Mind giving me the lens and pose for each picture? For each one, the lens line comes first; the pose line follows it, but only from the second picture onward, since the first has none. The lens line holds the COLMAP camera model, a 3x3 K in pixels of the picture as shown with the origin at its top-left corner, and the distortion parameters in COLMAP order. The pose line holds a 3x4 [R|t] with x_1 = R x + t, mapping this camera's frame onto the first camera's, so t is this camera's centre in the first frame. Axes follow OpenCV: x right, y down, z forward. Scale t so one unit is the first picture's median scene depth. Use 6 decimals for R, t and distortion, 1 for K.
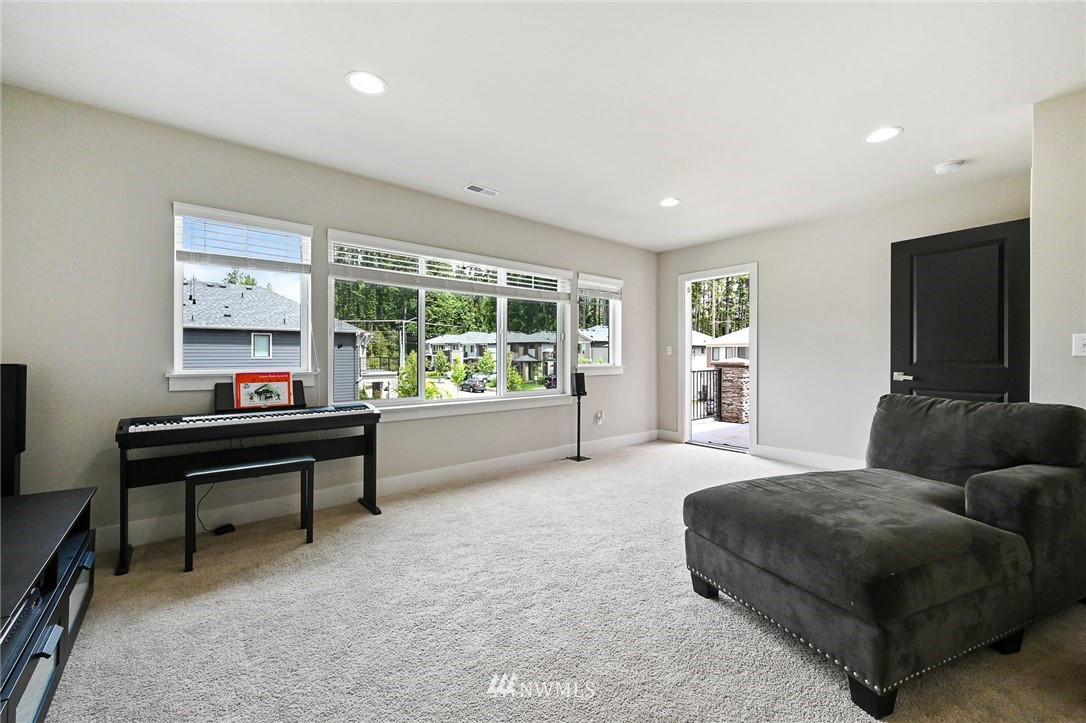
lens RADIAL K [[436.0, 0, 539.5], [0, 436.0, 357.7], [0, 0, 1]] dist [0.000741, -0.000095]
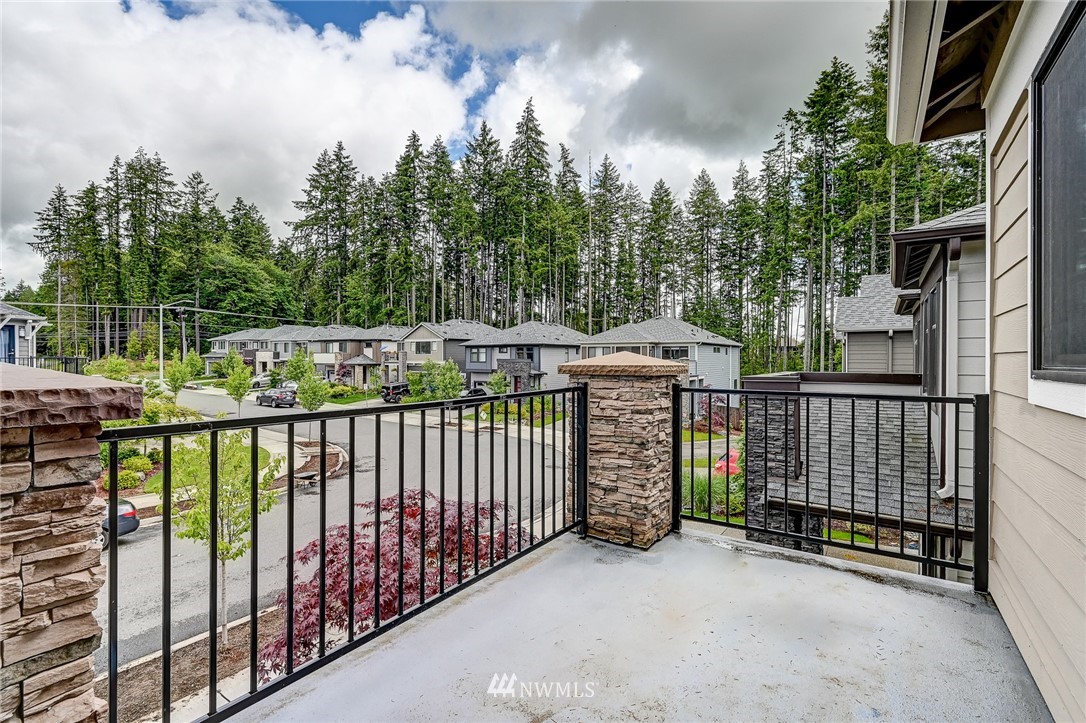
lens RADIAL K [[480.0, 0, 550.1], [0, 480.0, 359.5], [0, 0, 1]] dist [-0.012458, 0.000328]
pose [[0.957184, 0.002095, 0.289474, 0.049091], [-0.001689, 0.999997, -0.001651, 0.001193], [-0.289476, 0.001092, 0.957185, 0.113594]]
